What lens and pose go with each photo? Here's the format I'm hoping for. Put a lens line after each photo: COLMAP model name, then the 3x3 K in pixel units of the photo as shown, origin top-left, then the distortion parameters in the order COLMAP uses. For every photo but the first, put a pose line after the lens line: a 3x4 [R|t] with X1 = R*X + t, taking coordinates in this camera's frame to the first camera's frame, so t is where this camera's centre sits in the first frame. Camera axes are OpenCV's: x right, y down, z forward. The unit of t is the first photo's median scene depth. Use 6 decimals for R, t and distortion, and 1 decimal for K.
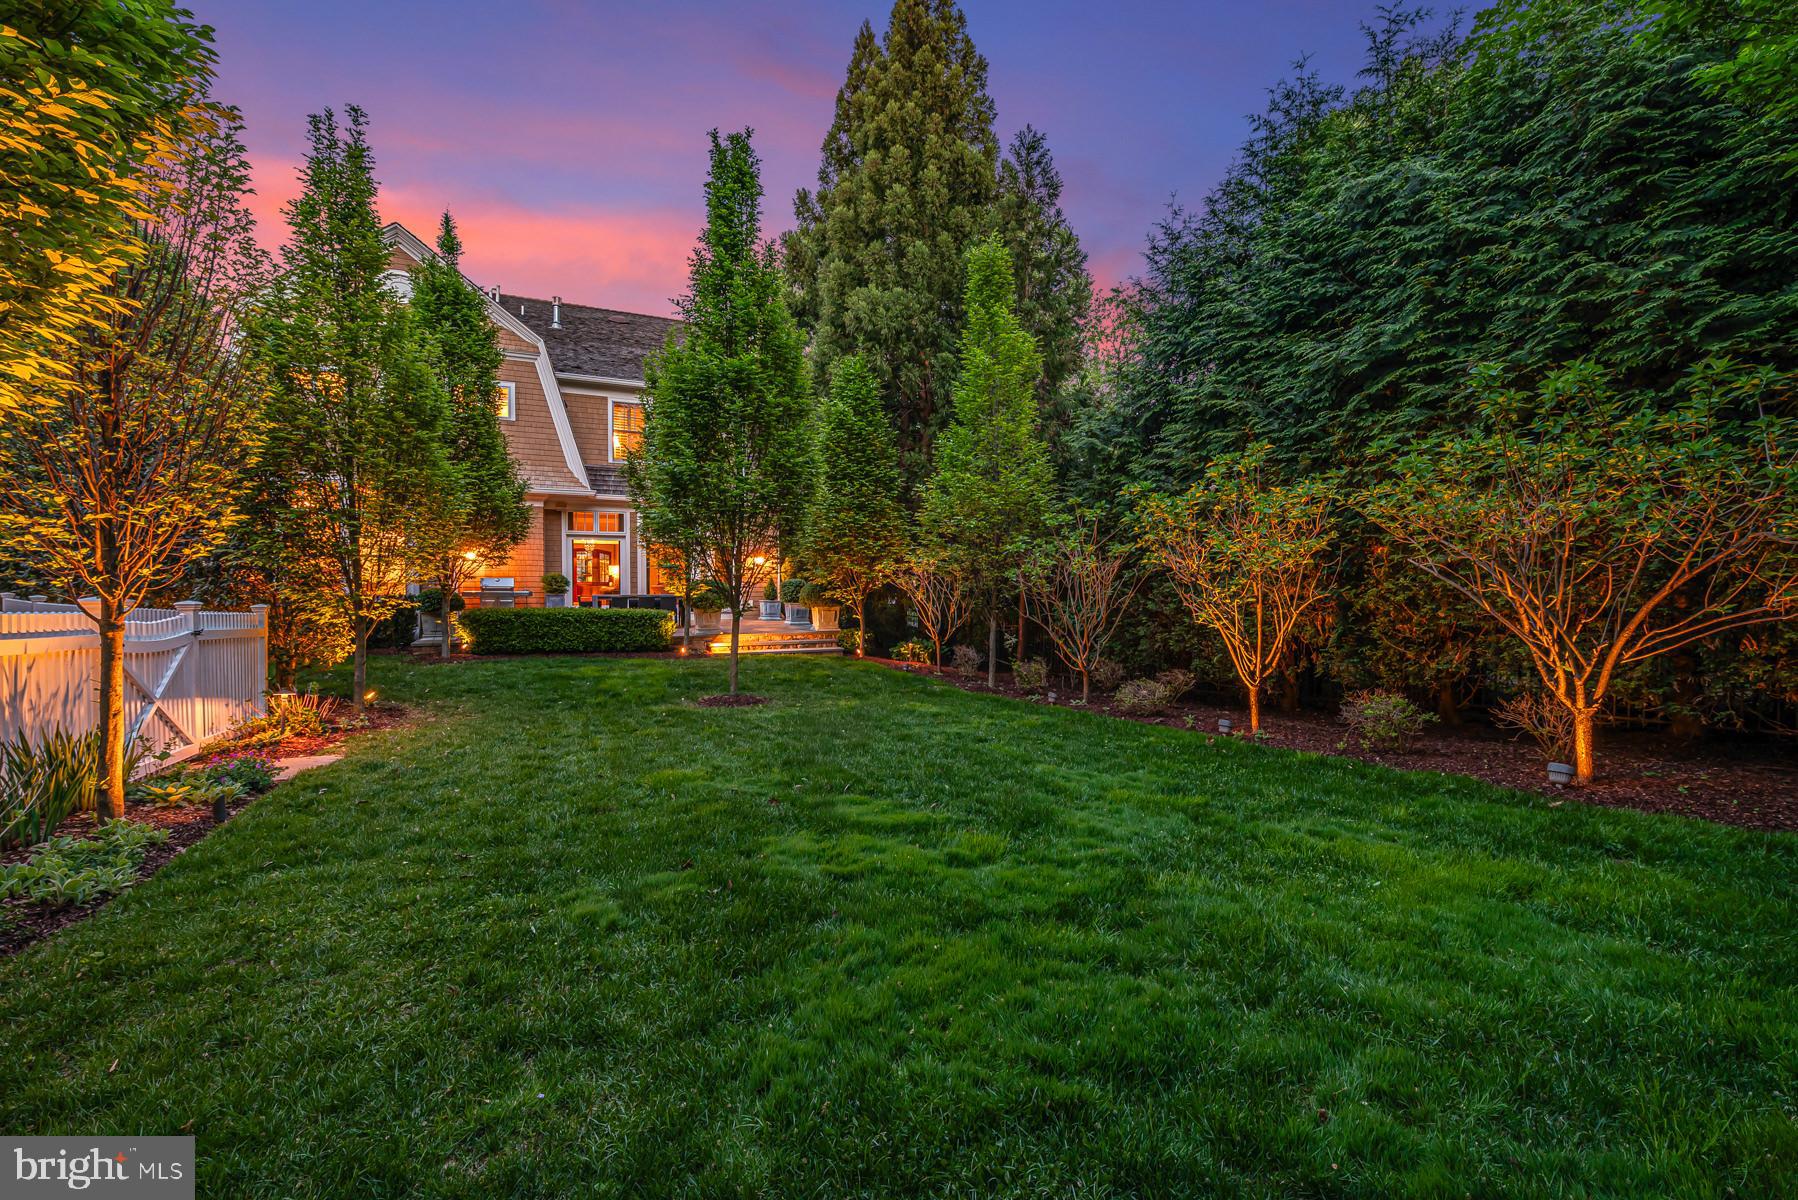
lens RADIAL K [[745.3, 0, 899.0], [0, 745.3, 600.0], [0, 0, 1]] dist [-0.001187, -0.000141]
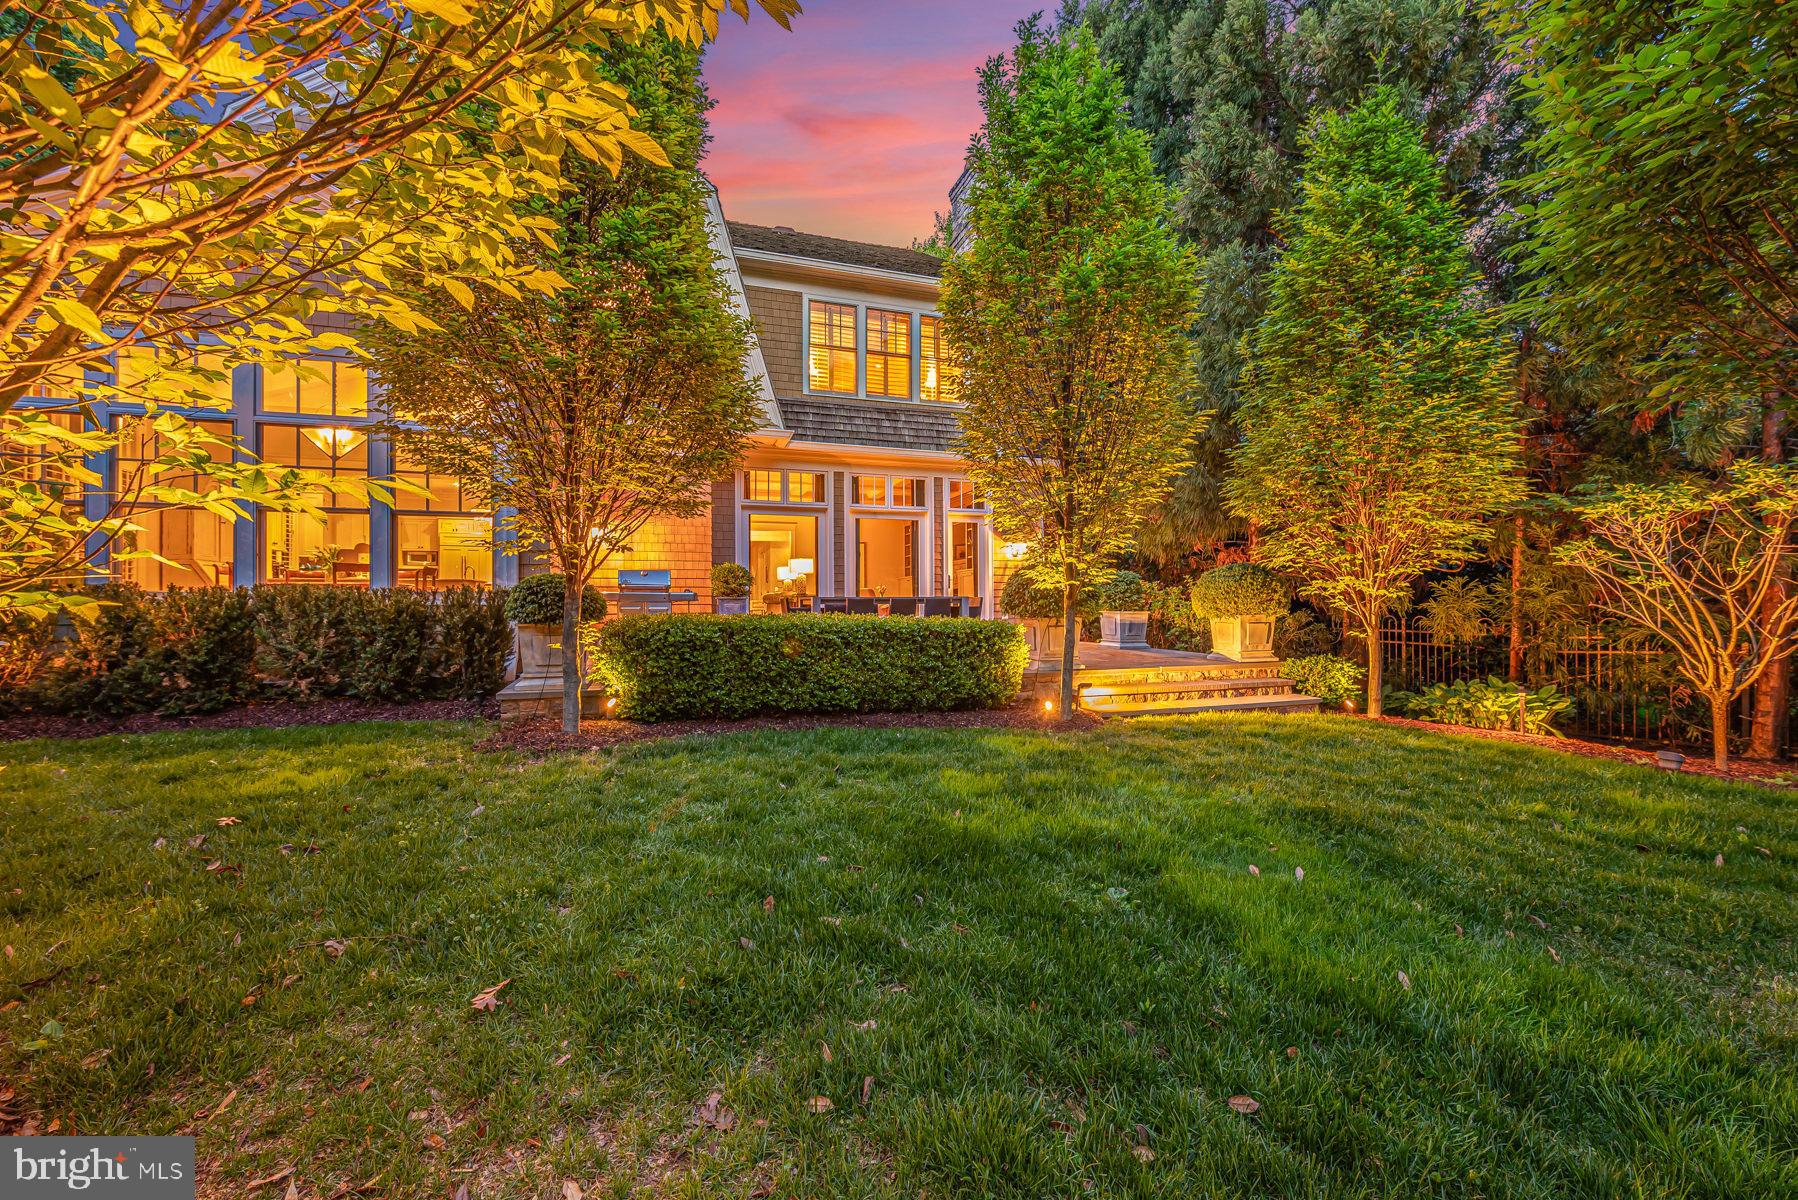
lens RADIAL K [[719.5, 0, 902.6], [0, 719.5, 605.6], [0, 0, 1]] dist [-0.003013, -0.000527]
pose [[0.993074, 0.001590, -0.117479, -0.332232], [-0.003004, 0.999925, -0.011863, 0.009584], [0.117452, 0.012134, 0.993004, 0.547832]]
